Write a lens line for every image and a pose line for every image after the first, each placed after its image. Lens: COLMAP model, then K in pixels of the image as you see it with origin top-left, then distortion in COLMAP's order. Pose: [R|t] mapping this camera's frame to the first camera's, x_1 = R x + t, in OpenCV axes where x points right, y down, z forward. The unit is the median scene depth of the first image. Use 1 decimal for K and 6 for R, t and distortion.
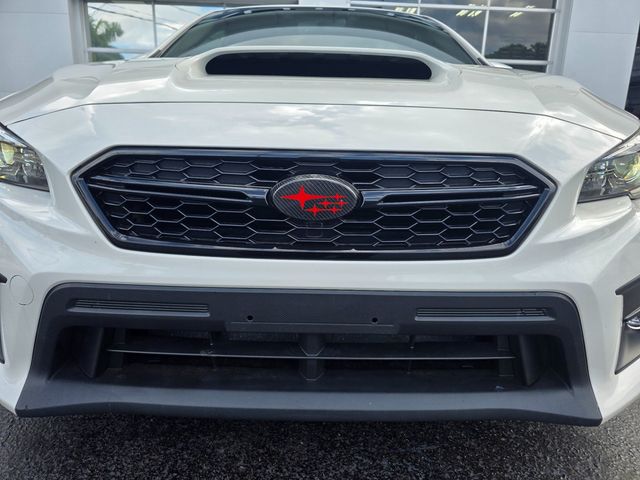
lens RADIAL K [[427.9, 0, 319.0], [0, 427.9, 237.2], [0, 0, 1]] dist [0.009813, -0.015279]
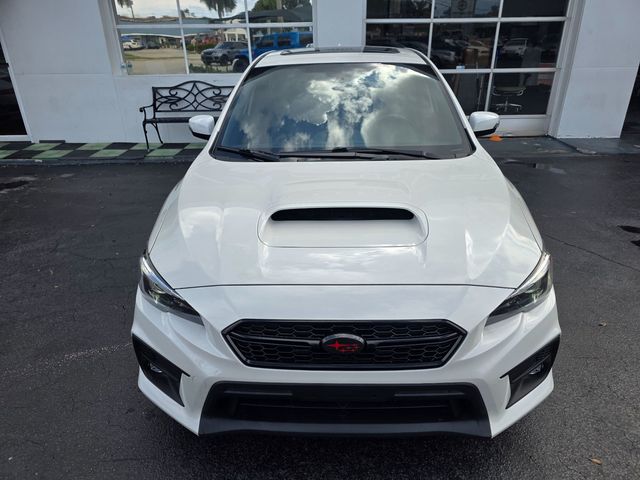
lens RADIAL K [[427.9, 0, 318.7], [0, 427.9, 242.7], [0, 0, 1]] dist [0.009813, -0.015279]
pose [[0.998246, -0.027620, -0.052370, -0.005263], [0.037072, 0.981254, 0.189121, -0.913104], [0.046165, -0.190731, 0.980556, -0.860604]]
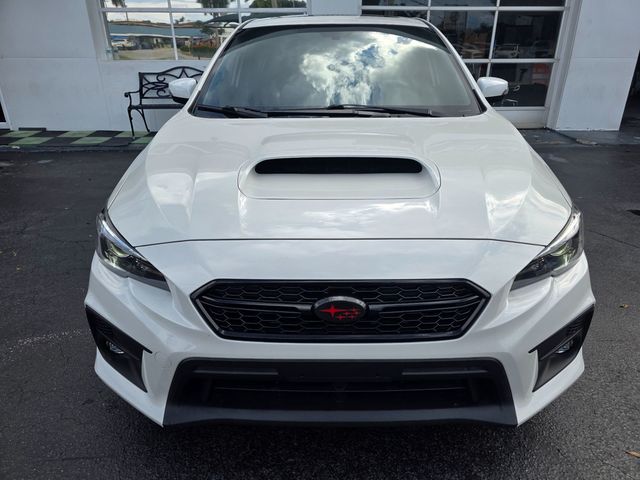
lens RADIAL K [[427.9, 0, 324.4], [0, 427.9, 238.9], [0, 0, 1]] dist [0.009813, -0.015279]
pose [[0.999379, -0.025073, -0.024751, -0.021454], [0.028938, 0.984896, 0.170710, -0.616700], [0.020096, -0.171320, 0.985010, -0.549047]]
